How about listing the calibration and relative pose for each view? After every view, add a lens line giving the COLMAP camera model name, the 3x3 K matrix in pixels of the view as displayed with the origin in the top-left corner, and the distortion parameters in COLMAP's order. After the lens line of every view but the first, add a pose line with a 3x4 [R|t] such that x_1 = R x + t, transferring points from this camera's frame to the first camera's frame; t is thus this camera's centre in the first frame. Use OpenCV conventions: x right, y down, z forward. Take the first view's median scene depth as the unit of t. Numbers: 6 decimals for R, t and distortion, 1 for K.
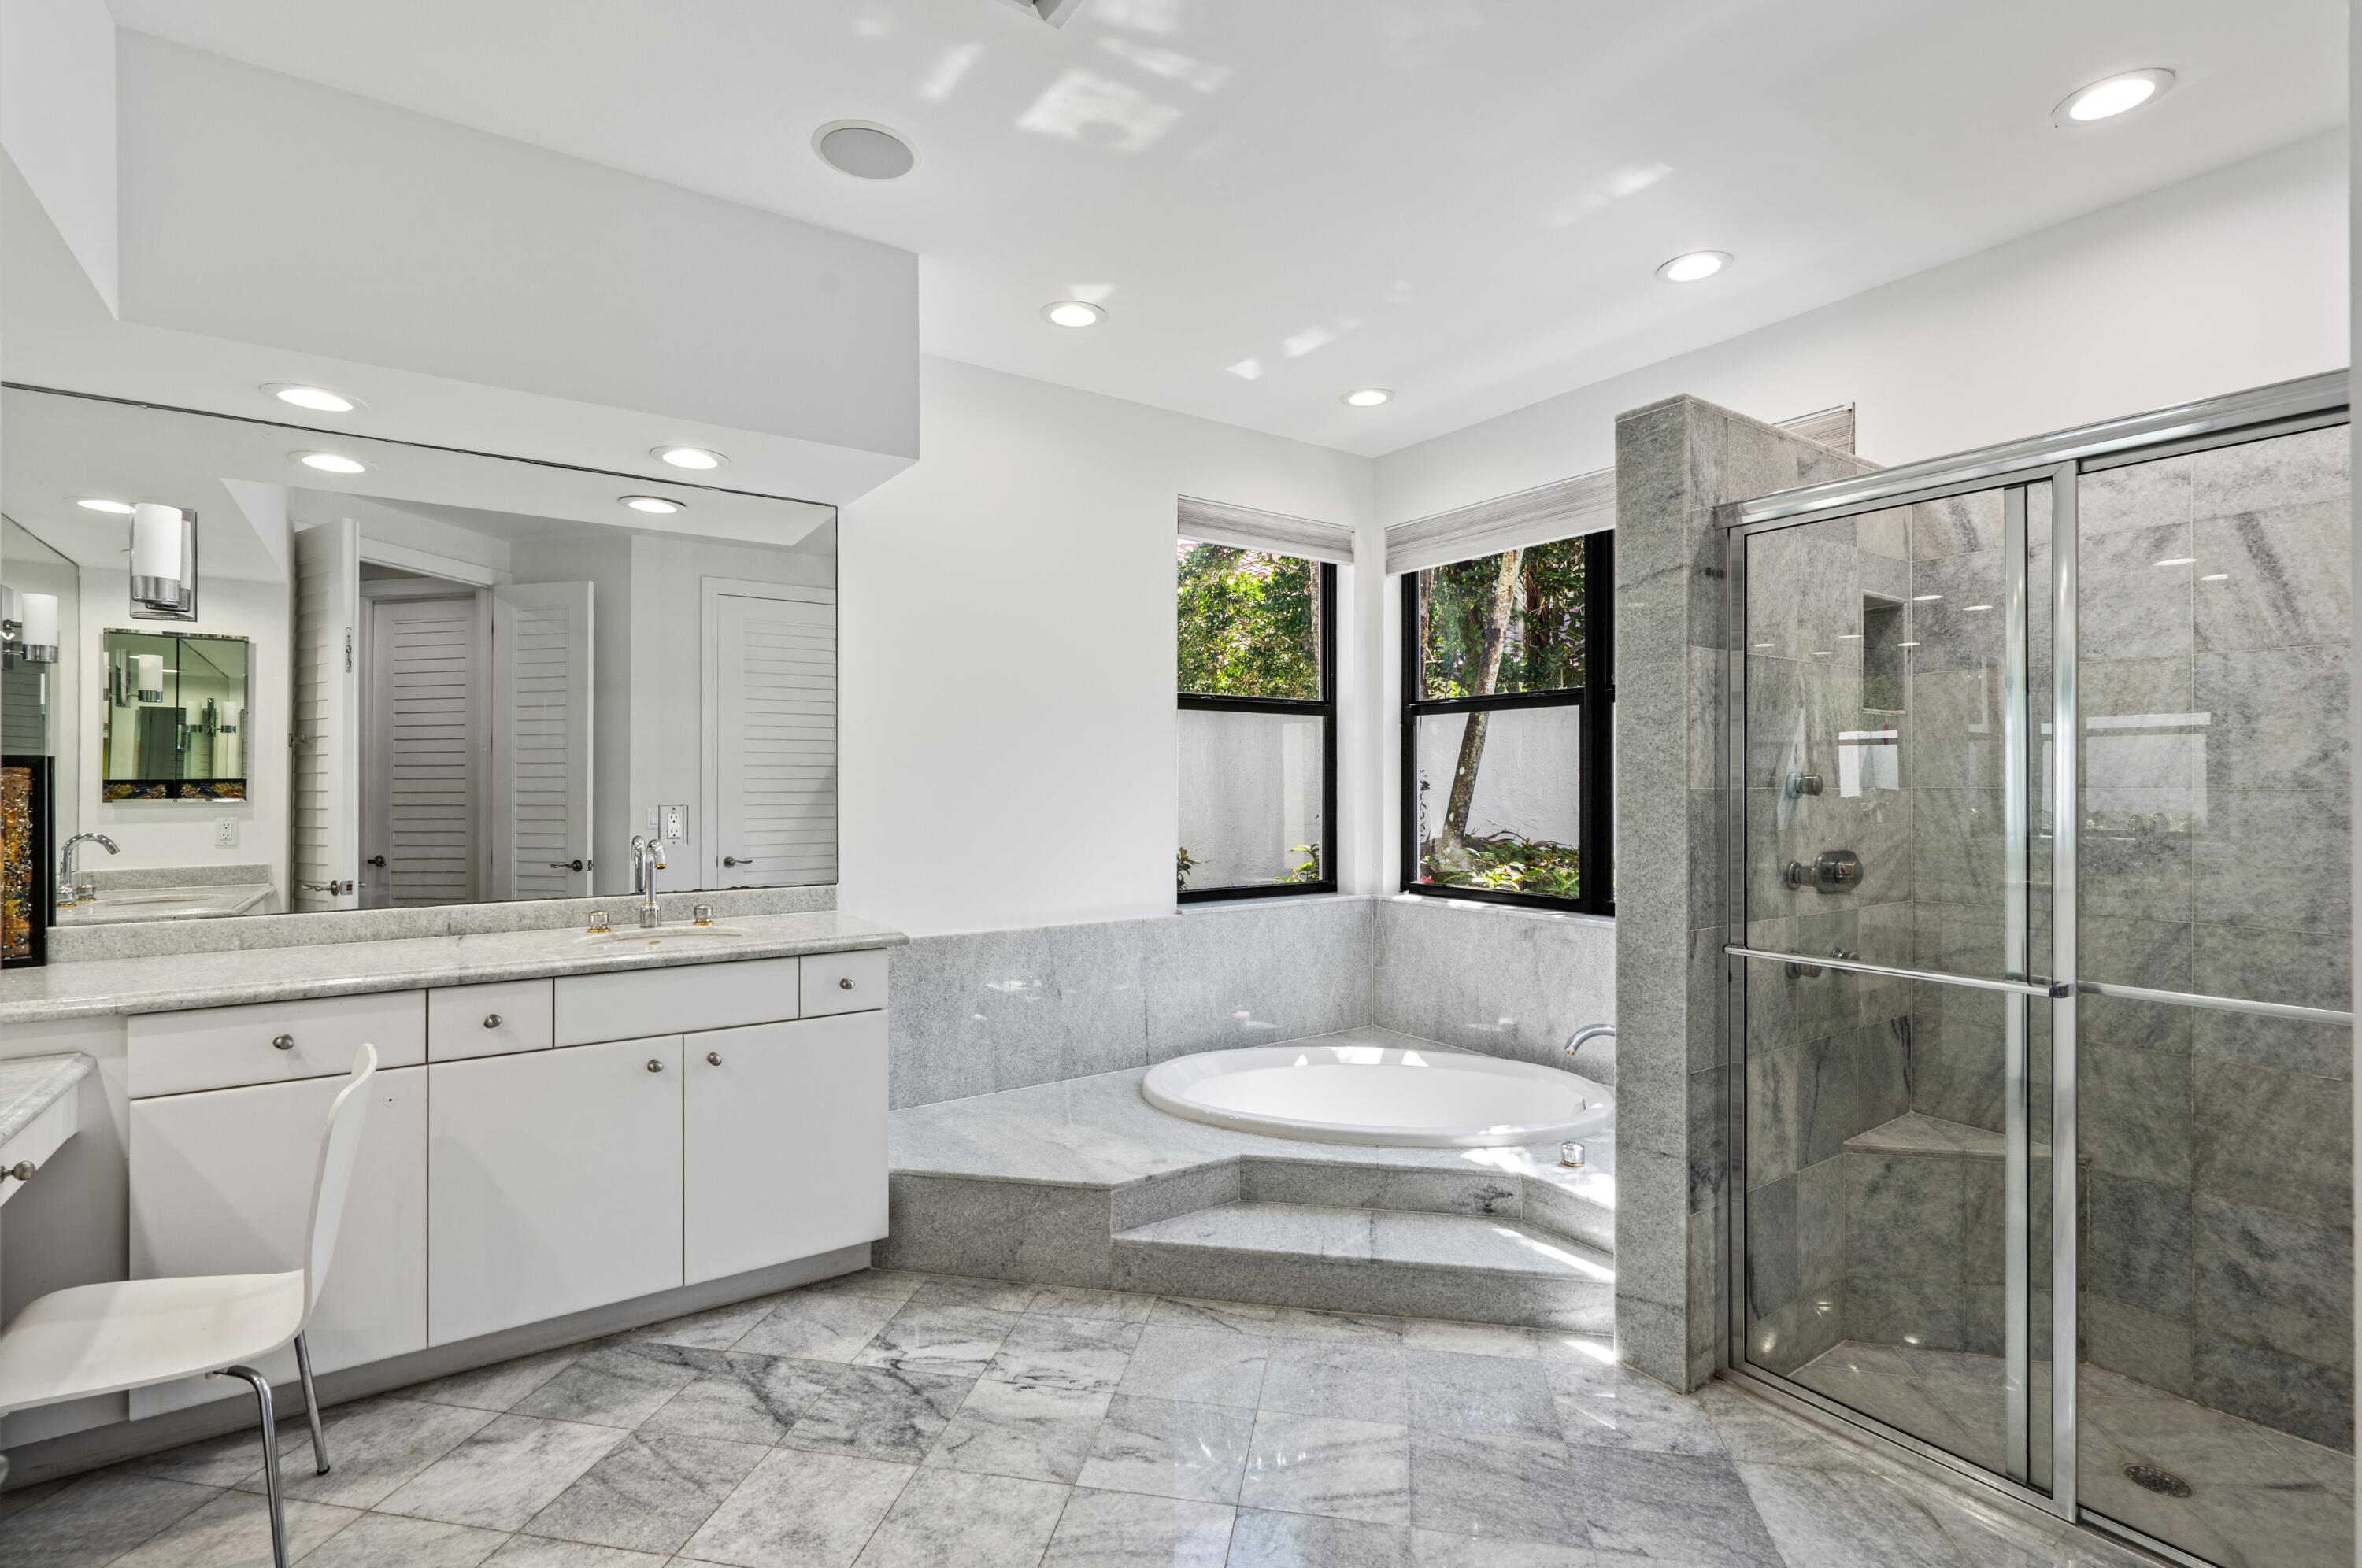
lens RADIAL K [[1081.2, 0, 1189.1], [0, 1081.2, 786.7], [0, 0, 1]] dist [-0.005331, 0.000984]
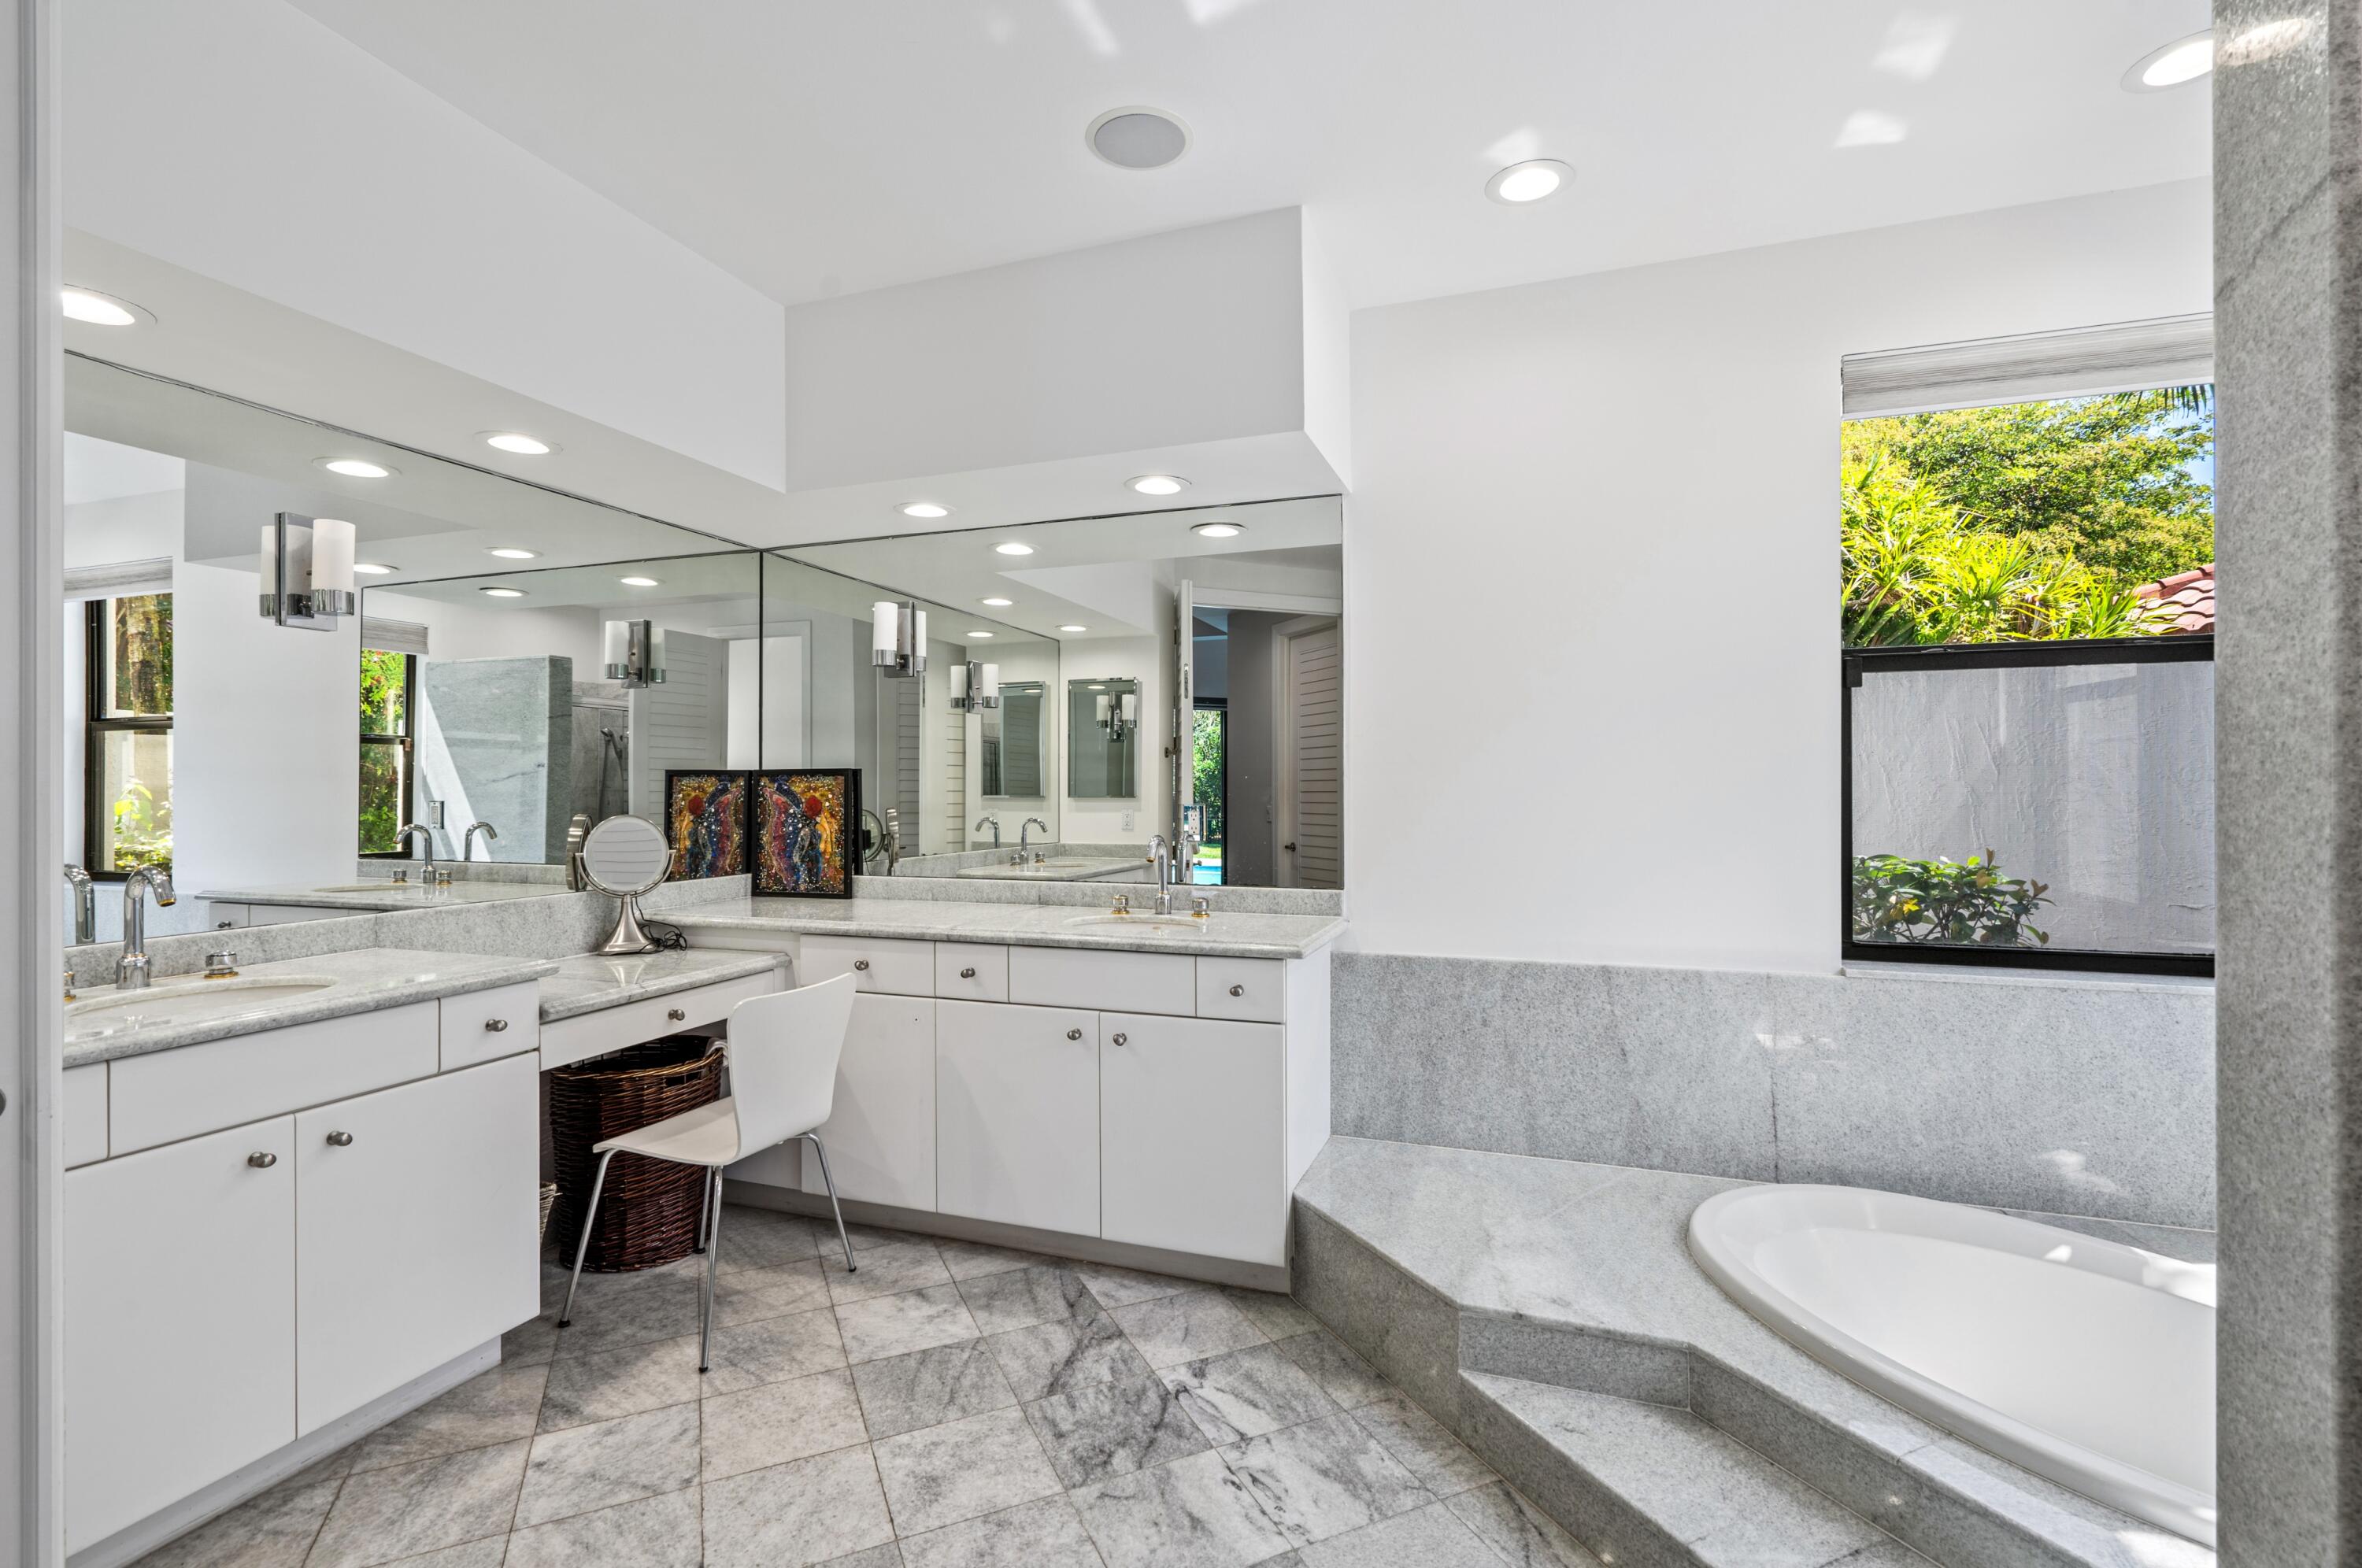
lens RADIAL K [[1081.2, 0, 1189.1], [0, 1081.2, 786.7], [0, 0, 1]] dist [-0.005331, 0.000984]
pose [[0.568794, -0.001327, -0.822479, 0.497124], [0.002014, 0.999998, -0.000221, -0.001041], [0.822478, -0.001531, 0.568795, 0.442940]]
